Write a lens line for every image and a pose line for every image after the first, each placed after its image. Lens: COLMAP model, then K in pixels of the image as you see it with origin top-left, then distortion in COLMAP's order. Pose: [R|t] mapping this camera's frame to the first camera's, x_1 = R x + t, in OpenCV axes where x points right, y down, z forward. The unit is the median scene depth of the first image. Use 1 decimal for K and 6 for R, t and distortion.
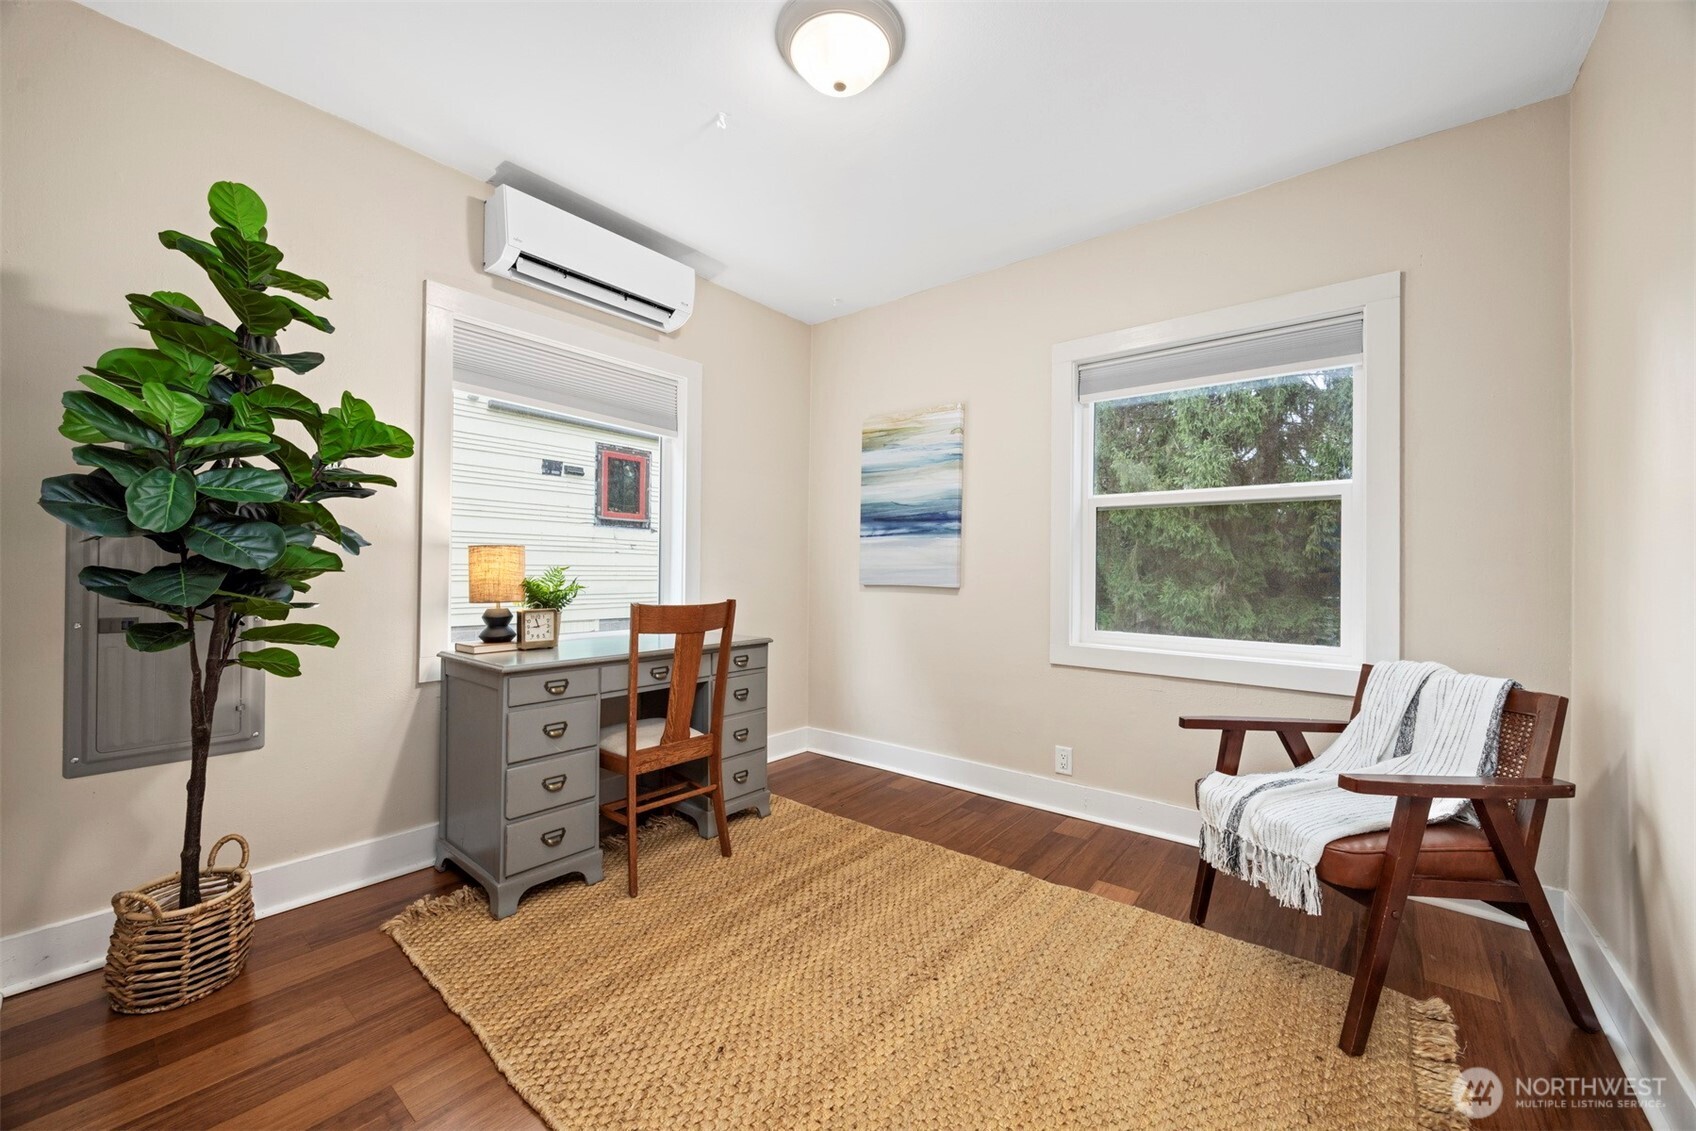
lens RADIAL K [[667.6, 0, 848.0], [0, 667.6, 565.5], [0, 0, 1]] dist [0.003428, 0.000409]
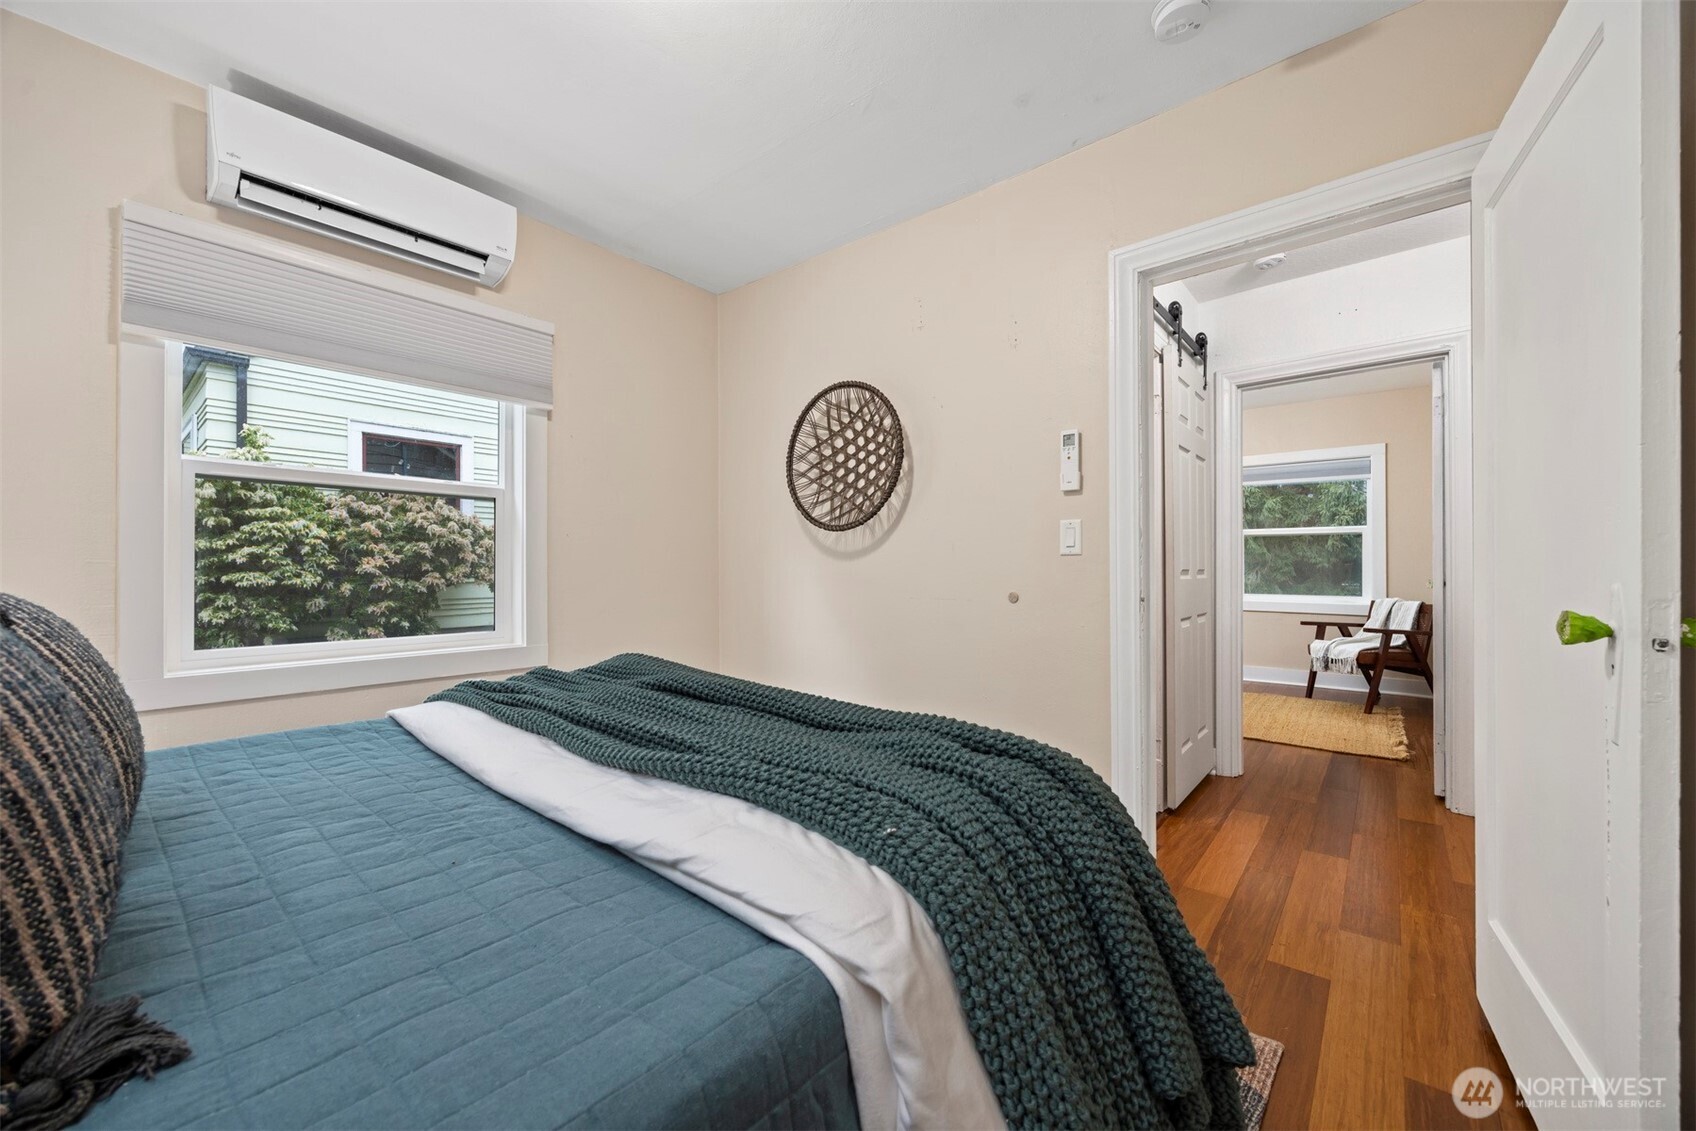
lens RADIAL K [[647.6, 0, 850.4], [0, 647.6, 566.1], [0, 0, 1]] dist [-0.001435, -0.000251]
pose [[0.999458, -0.015758, -0.028918, -1.094342], [0.015925, 0.999858, 0.005567, -0.030475], [0.028826, -0.006024, 0.999566, -1.458430]]
